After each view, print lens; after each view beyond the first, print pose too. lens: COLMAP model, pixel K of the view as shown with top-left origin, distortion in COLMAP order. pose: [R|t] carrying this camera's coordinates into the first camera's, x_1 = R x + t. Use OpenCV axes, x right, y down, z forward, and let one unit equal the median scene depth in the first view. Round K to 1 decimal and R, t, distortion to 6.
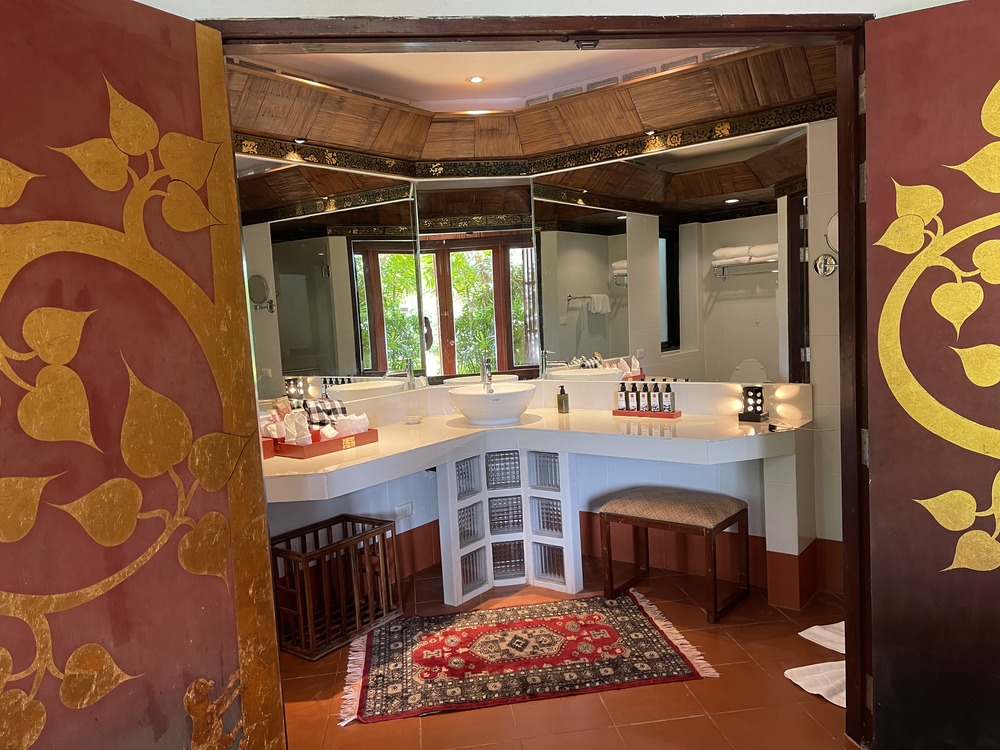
lens RADIAL K [[756.1, 0, 504.9], [0, 756.1, 379.6], [0, 0, 1]] dist [0.057696, -0.069660]
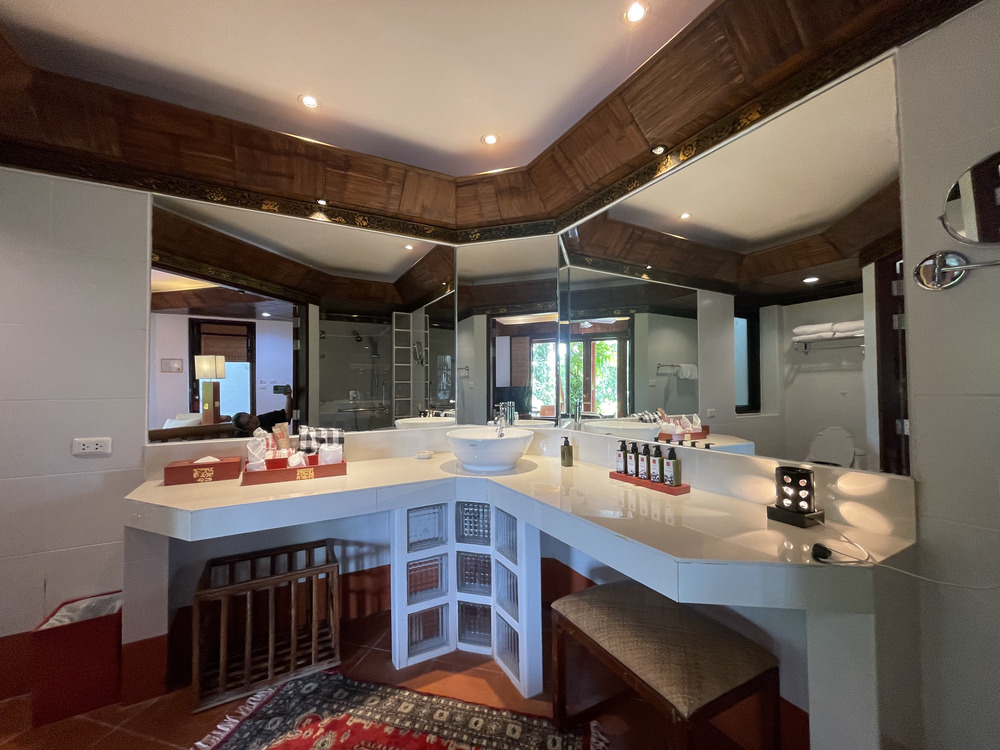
lens RADIAL K [[403.2, 0, 497.2], [0, 403.2, 375.2], [0, 0, 1]] dist [-0.001037, 0.000516]
pose [[0.914094, 0.037164, -0.403795, 0.228396], [-0.081186, 0.992402, -0.092448, -0.016793], [0.397291, 0.117289, 0.910167, 0.571527]]
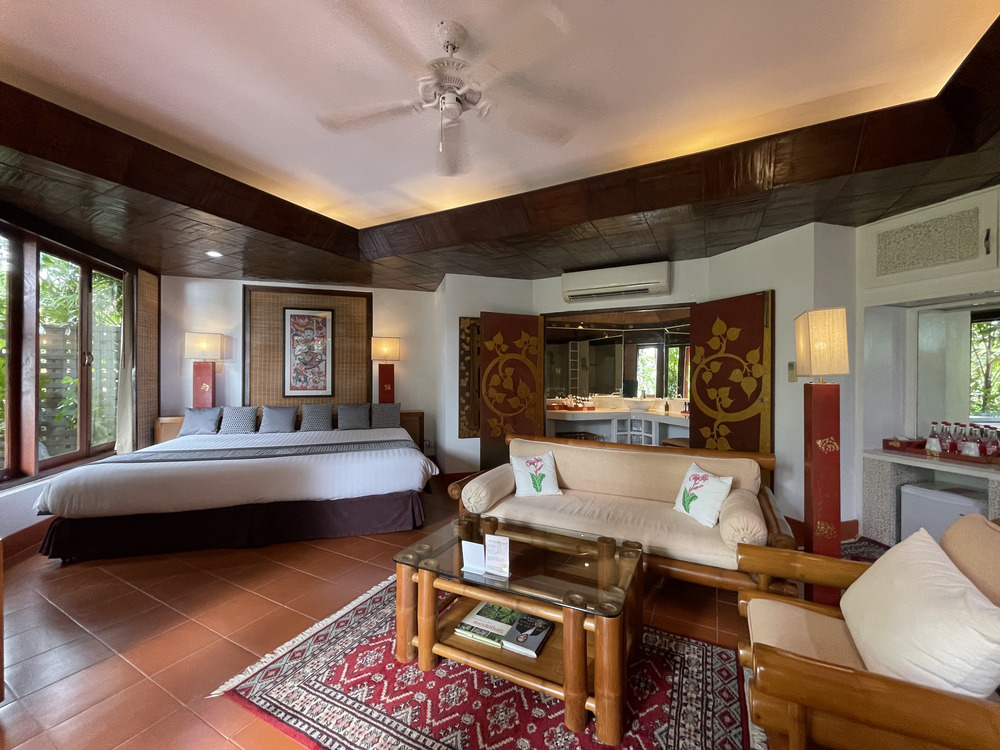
lens RADIAL K [[403.2, 0, 495.9], [0, 403.2, 375.5], [0, 0, 1]] dist [-0.001037, 0.000516]
pose [[0.802640, 0.060905, -0.593346, 0.523675], [-0.106694, 0.993389, -0.042361, 0.050641], [0.586843, 0.097307, 0.803832, -0.698257]]
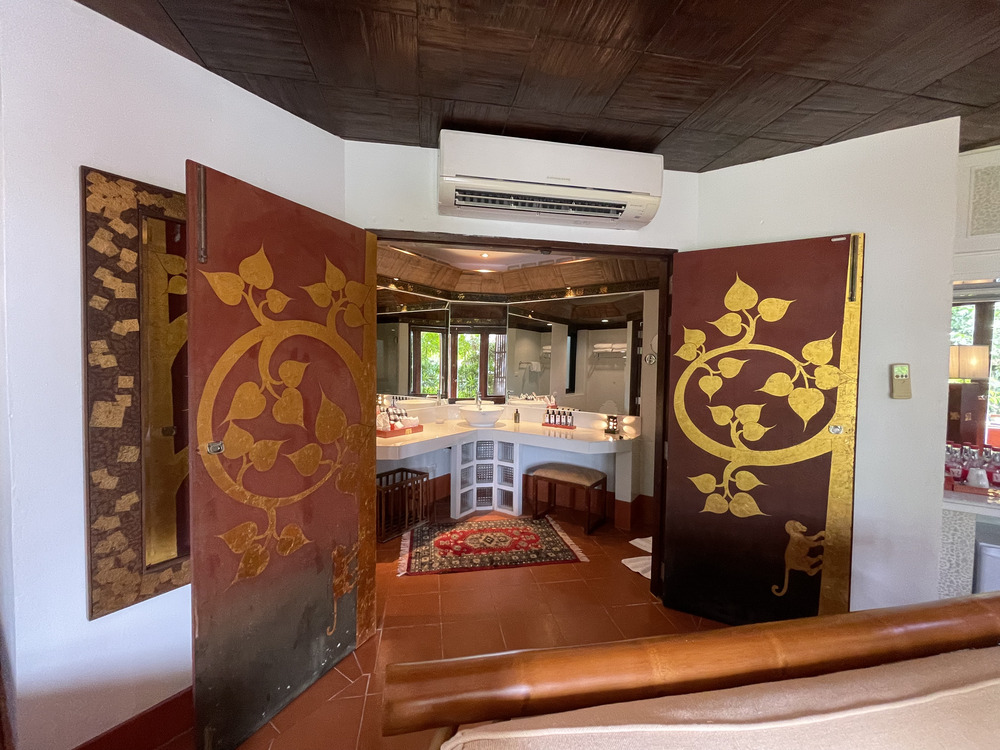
lens RADIAL K [[403.2, 0, 495.8], [0, 403.2, 374.9], [0, 0, 1]] dist [-0.001037, 0.000516]
pose [[0.996838, 0.070243, 0.037155, -0.028377], [-0.067666, 0.995483, -0.066591, -0.007484], [-0.041664, 0.063867, 0.997088, -0.055993]]
